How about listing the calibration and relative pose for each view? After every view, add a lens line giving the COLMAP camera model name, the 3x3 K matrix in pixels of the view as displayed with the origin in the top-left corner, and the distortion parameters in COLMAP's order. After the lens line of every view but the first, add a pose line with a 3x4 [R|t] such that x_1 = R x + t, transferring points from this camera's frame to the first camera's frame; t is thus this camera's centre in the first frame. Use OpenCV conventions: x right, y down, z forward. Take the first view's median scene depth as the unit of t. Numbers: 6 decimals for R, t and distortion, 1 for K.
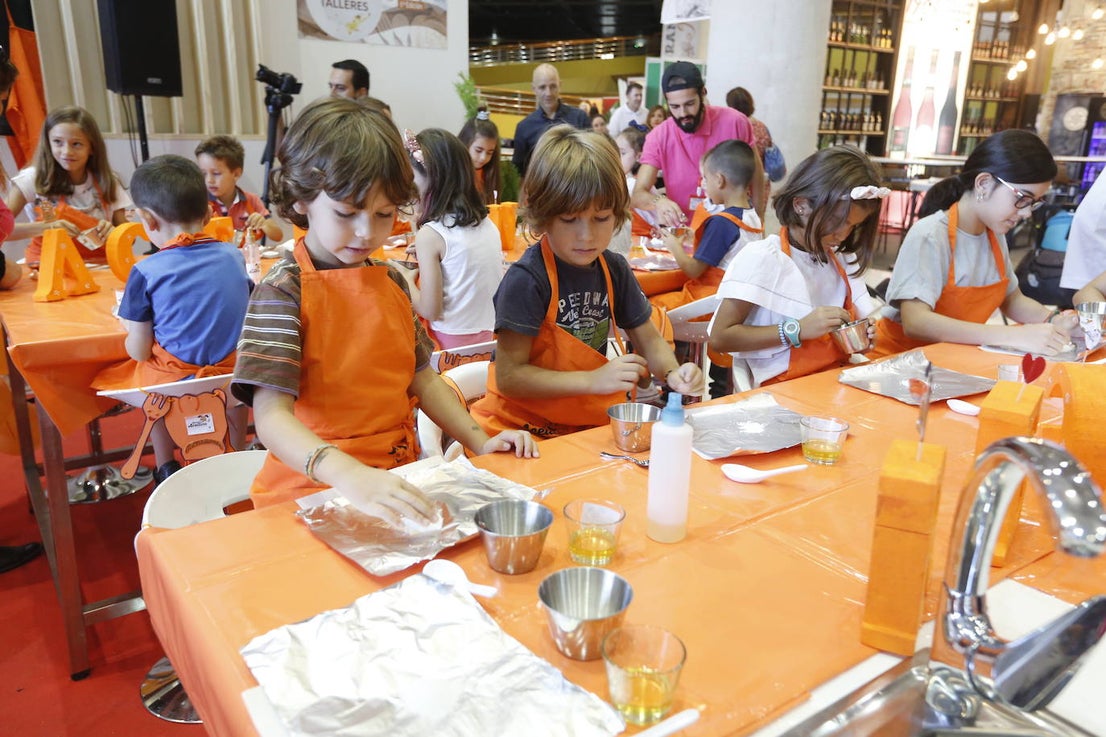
lens RADIAL K [[838.6, 0, 551.0], [0, 838.6, 363.1], [0, 0, 1]] dist [-0.015004, 0.076362]
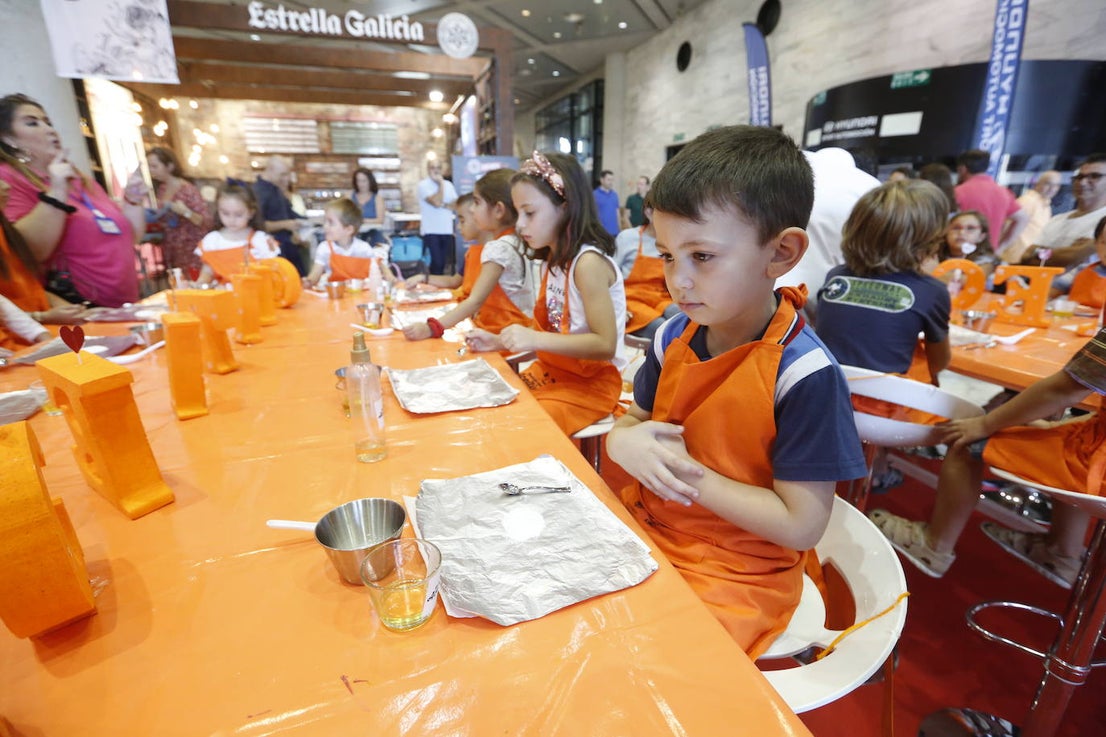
lens RADIAL K [[506.9, 0, 540.1], [0, 506.9, 349.8], [0, 0, 1]] dist [-0.002395, -0.000133]
pose [[0.320462, -0.278632, 0.905355, -0.141594], [0.270207, 0.942940, 0.194556, -0.040215], [-0.907905, 0.182285, 0.377465, 0.177811]]
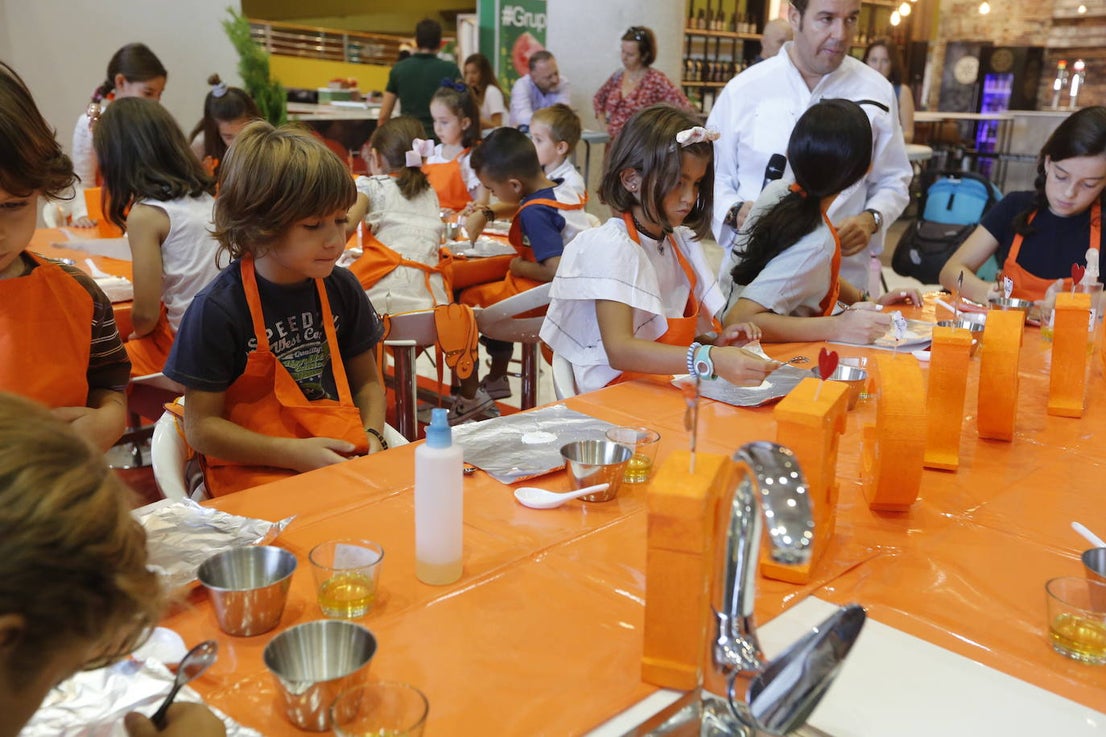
lens RADIAL K [[1044.8, 0, 547.7], [0, 1044.8, 365.8], [0, 0, 1]] dist [-0.006510, 0.138838]
pose [[0.986703, -0.039835, 0.157577, 0.009135], [0.040291, 0.999188, 0.000304, -0.000380], [-0.157461, 0.006049, 0.987507, -0.006859]]
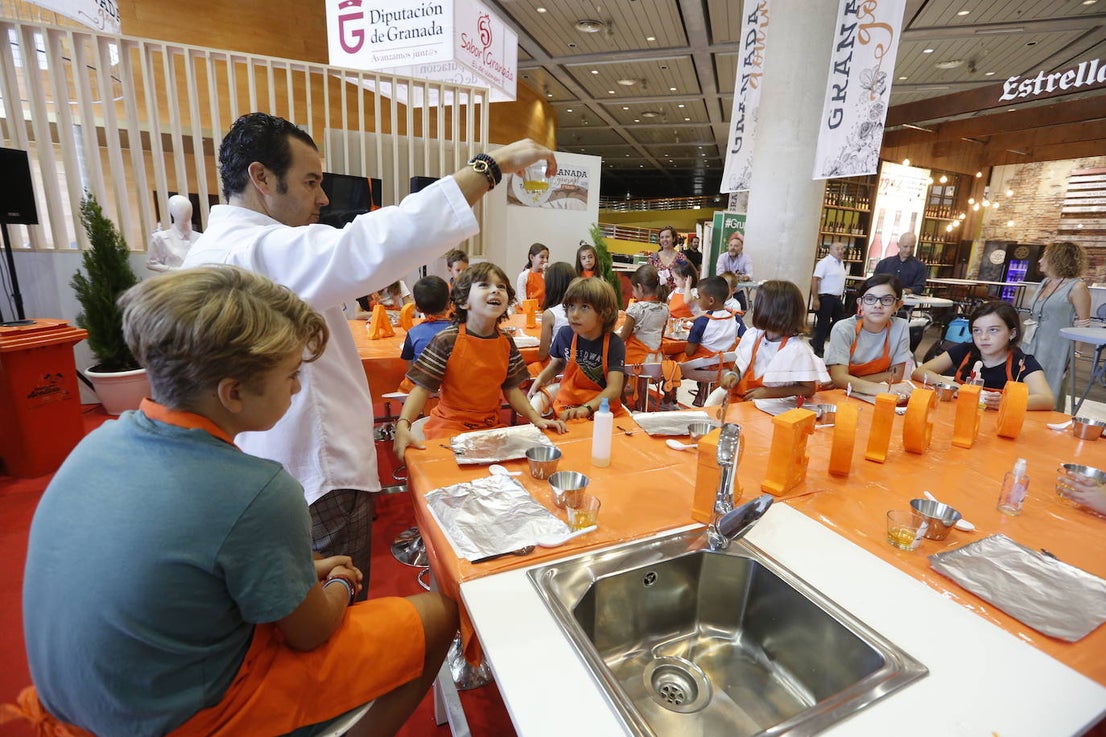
lens RADIAL K [[508.8, 0, 556.5], [0, 508.8, 364.0], [0, 0, 1]] dist [-0.033867, 0.011539]
pose [[0.979988, 0.065495, -0.187973, 0.020540], [-0.074229, 0.996447, -0.039798, 0.000857], [0.184698, 0.052955, 0.981368, -0.032861]]
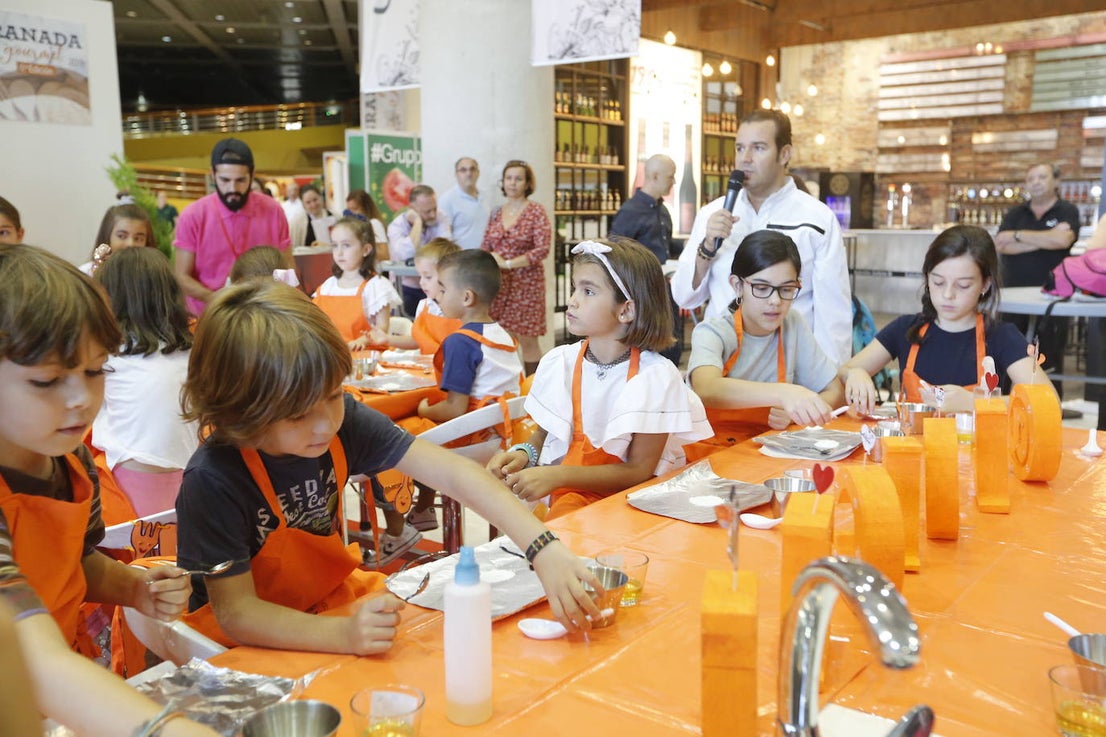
lens RADIAL K [[1044.8, 0, 547.7], [0, 1044.8, 365.8], [0, 0, 1]] dist [-0.006510, 0.138838]
pose [[0.956107, -0.068360, 0.284932, -0.006850], [0.102970, 0.988771, -0.108301, -0.002388], [-0.274330, 0.132886, 0.952410, -0.008387]]
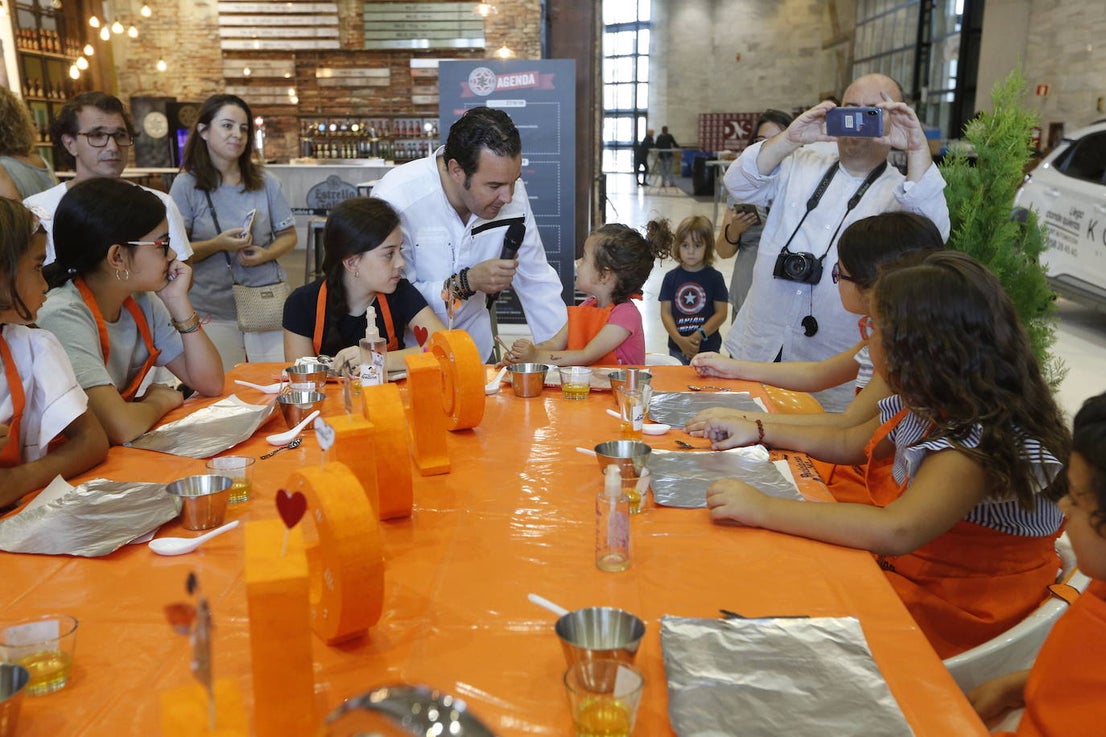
lens RADIAL K [[1044.8, 0, 547.7], [0, 1044.8, 365.8], [0, 0, 1]] dist [-0.006510, 0.138838]
pose [[0.628207, -0.188915, 0.754763, 0.003842], [0.229001, 0.971999, 0.052686, -0.010913], [-0.743582, 0.139744, 0.653879, 0.020102]]
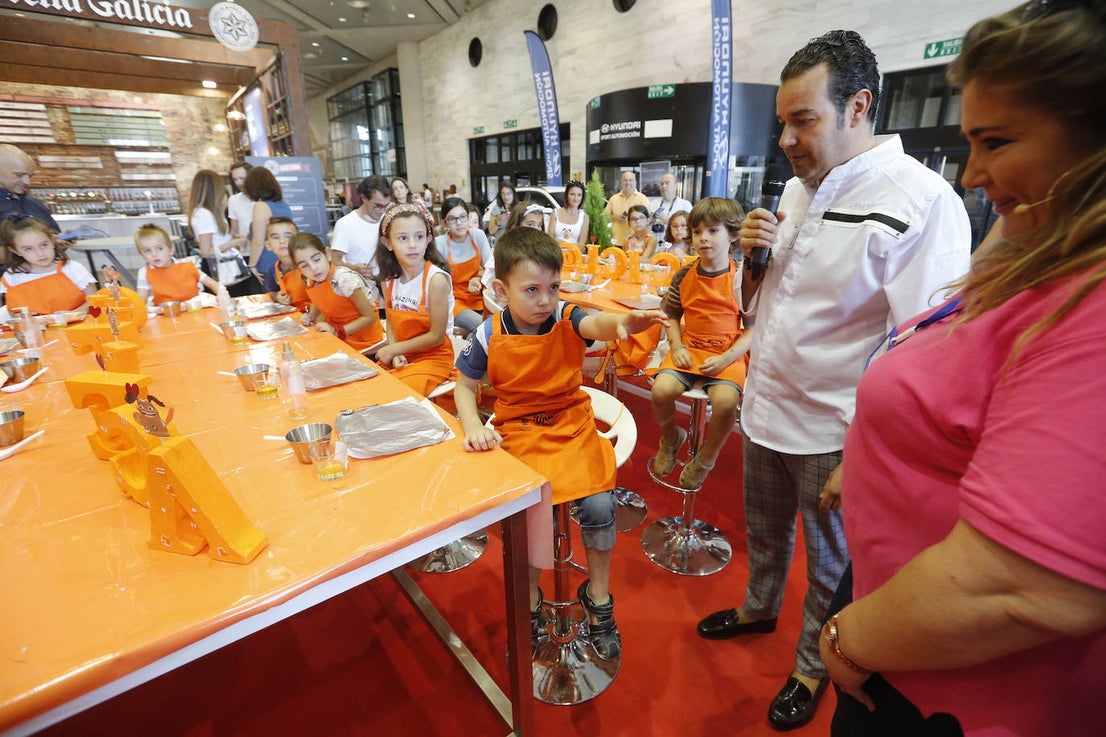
lens RADIAL K [[502.0, 0, 562.1], [0, 502.0, 364.3], [0, 0, 1]] dist [-0.060055, 0.017066]
pose [[-0.073057, -0.341786, 0.936934, -0.190570], [0.276968, 0.895538, 0.348282, -0.051300], [-0.958098, 0.284945, 0.029238, 0.164558]]
